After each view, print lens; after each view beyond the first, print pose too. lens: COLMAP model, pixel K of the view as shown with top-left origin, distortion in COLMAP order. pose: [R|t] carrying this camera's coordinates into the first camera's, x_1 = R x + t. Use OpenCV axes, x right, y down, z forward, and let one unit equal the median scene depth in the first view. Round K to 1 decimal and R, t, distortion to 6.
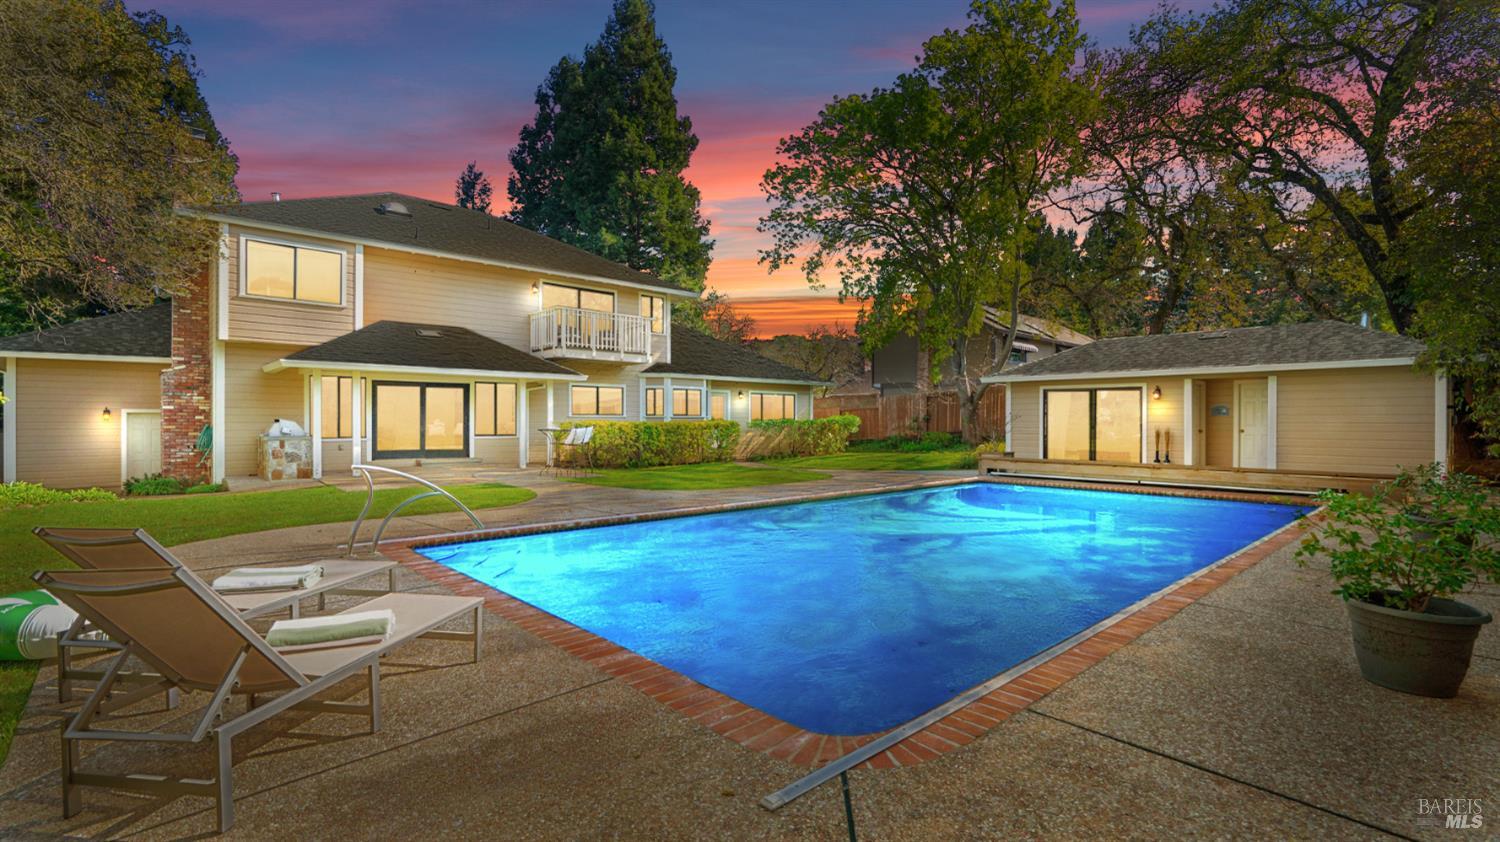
lens RADIAL K [[678.4, 0, 750.0], [0, 678.4, 421.0], [0, 0, 1]] dist [-0.000943, 0.000914]
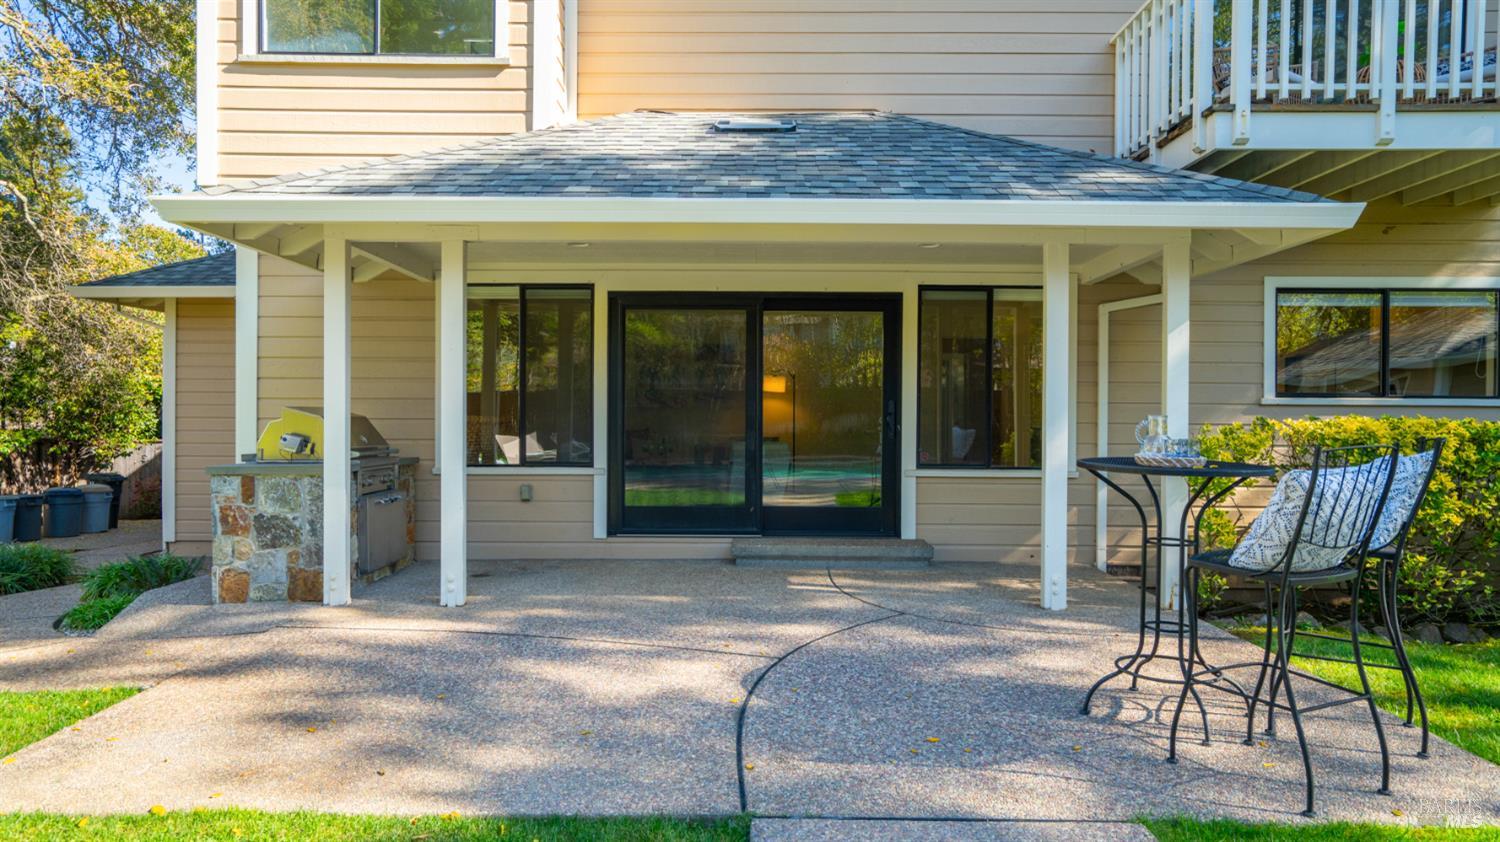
lens RADIAL K [[969.1, 0, 750.0], [0, 969.1, 421.0], [0, 0, 1]] dist [0.005051, 0.001199]
pose [[0.728335, 0.003008, -0.685215, -0.185186], [-0.004949, 0.999987, -0.000870, 0.002327], [0.685203, 0.004025, 0.728341, 0.705451]]
